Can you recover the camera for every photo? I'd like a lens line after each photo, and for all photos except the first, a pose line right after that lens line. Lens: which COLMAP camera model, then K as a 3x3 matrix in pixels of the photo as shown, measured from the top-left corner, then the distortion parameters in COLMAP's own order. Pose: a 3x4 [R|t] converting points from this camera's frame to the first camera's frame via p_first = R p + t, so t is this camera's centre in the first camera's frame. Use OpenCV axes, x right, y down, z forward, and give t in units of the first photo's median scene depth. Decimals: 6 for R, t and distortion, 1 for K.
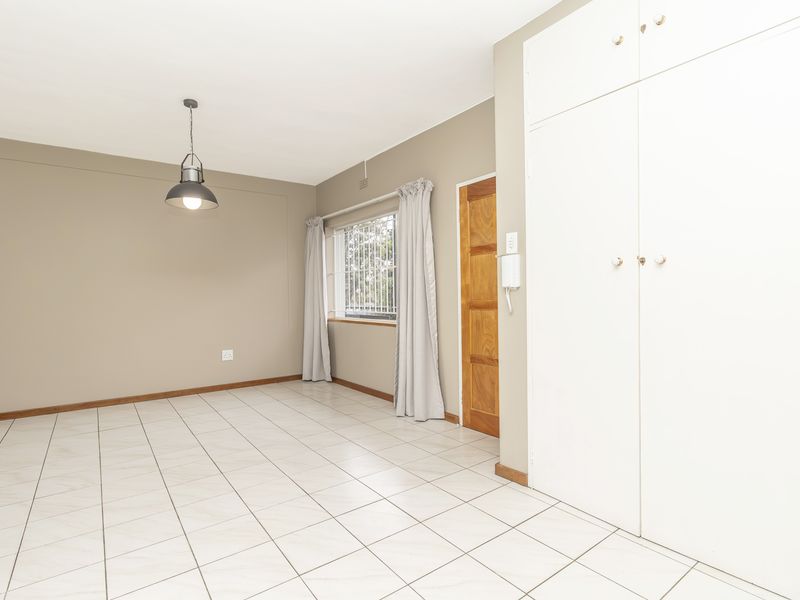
lens RADIAL K [[424.5, 0, 412.5], [0, 424.5, 301.3], [0, 0, 1]] dist [-0.001810, -0.000713]
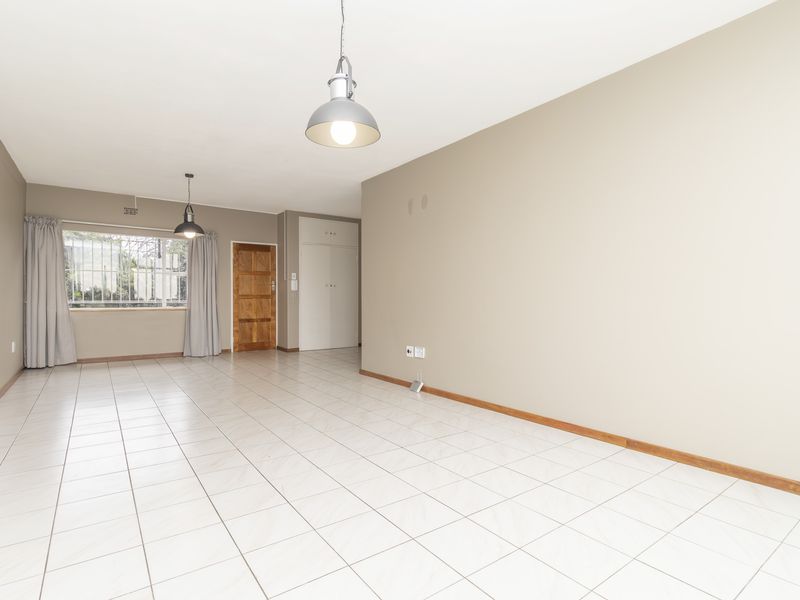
lens RADIAL K [[407.3, 0, 390.0], [0, 407.3, 295.5], [0, 0, 1]] dist [0.001045, -0.000015]
pose [[0.026199, 0.017231, 0.999508, -1.964483], [0.009384, 0.999803, -0.017482, 0.045908], [-0.999613, 0.009837, 0.026032, 0.149003]]
